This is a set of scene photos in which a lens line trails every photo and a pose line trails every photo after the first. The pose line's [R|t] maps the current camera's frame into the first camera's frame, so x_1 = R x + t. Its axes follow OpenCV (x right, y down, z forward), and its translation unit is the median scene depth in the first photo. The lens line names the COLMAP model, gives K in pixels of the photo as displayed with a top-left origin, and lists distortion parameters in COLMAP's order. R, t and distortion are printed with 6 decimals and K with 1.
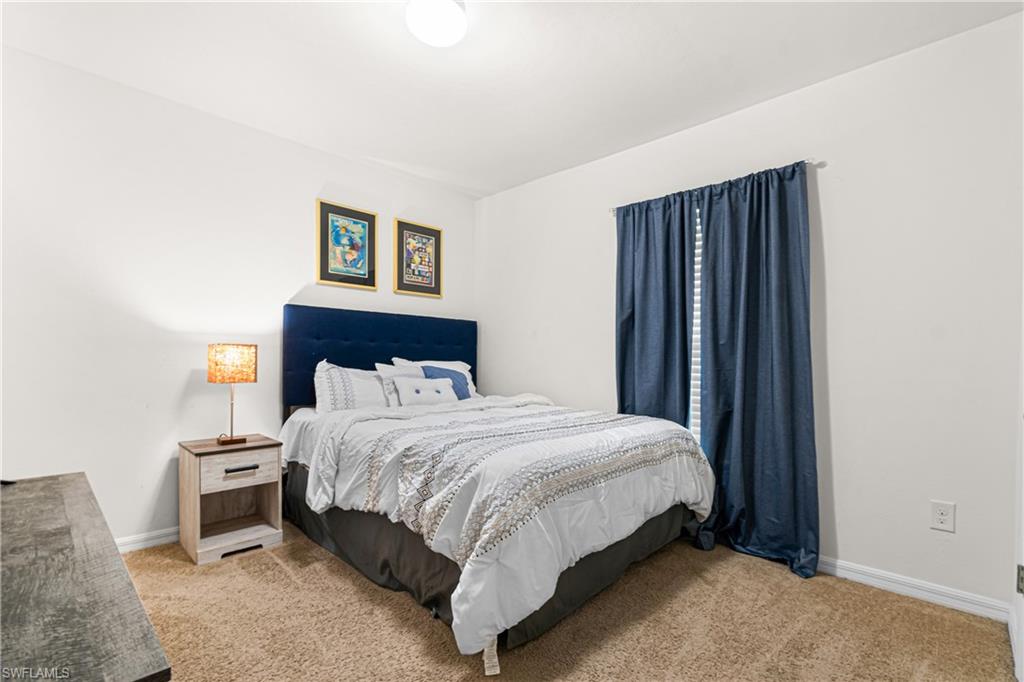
lens RADIAL K [[461.0, 0, 511.9], [0, 461.0, 351.6], [0, 0, 1]] dist [0.001579, -0.000029]
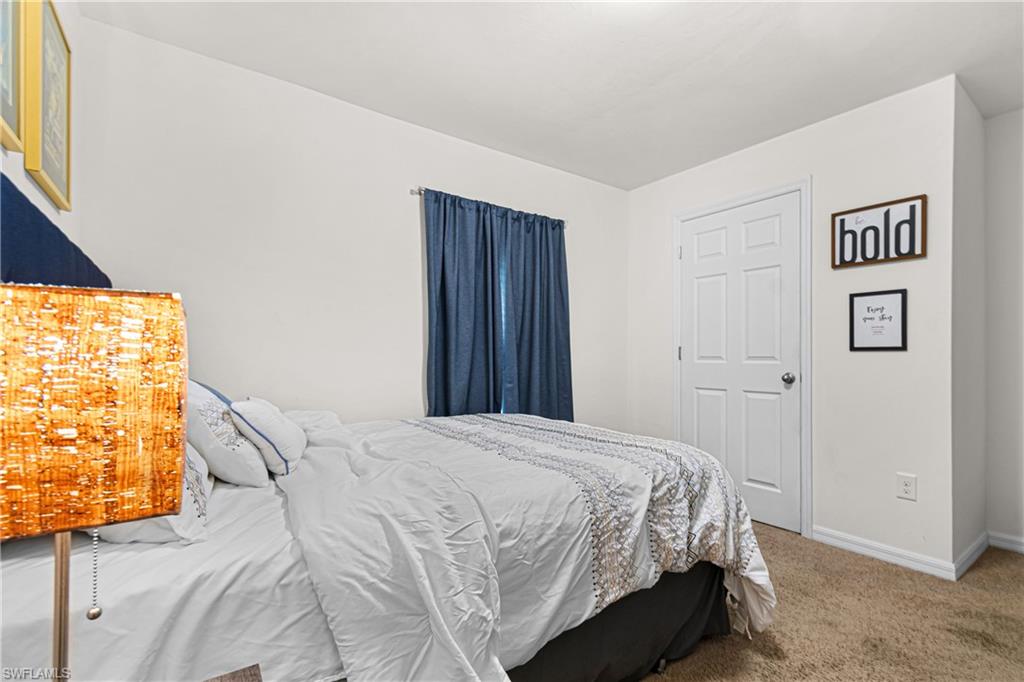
lens RADIAL K [[461.0, 0, 511.9], [0, 461.0, 351.6], [0, 0, 1]] dist [0.001579, -0.000029]
pose [[0.191749, 0.004335, 0.981434, -0.777846], [-0.012223, 0.999923, -0.002028, 0.005517], [-0.981368, -0.011607, 0.191788, 0.833726]]
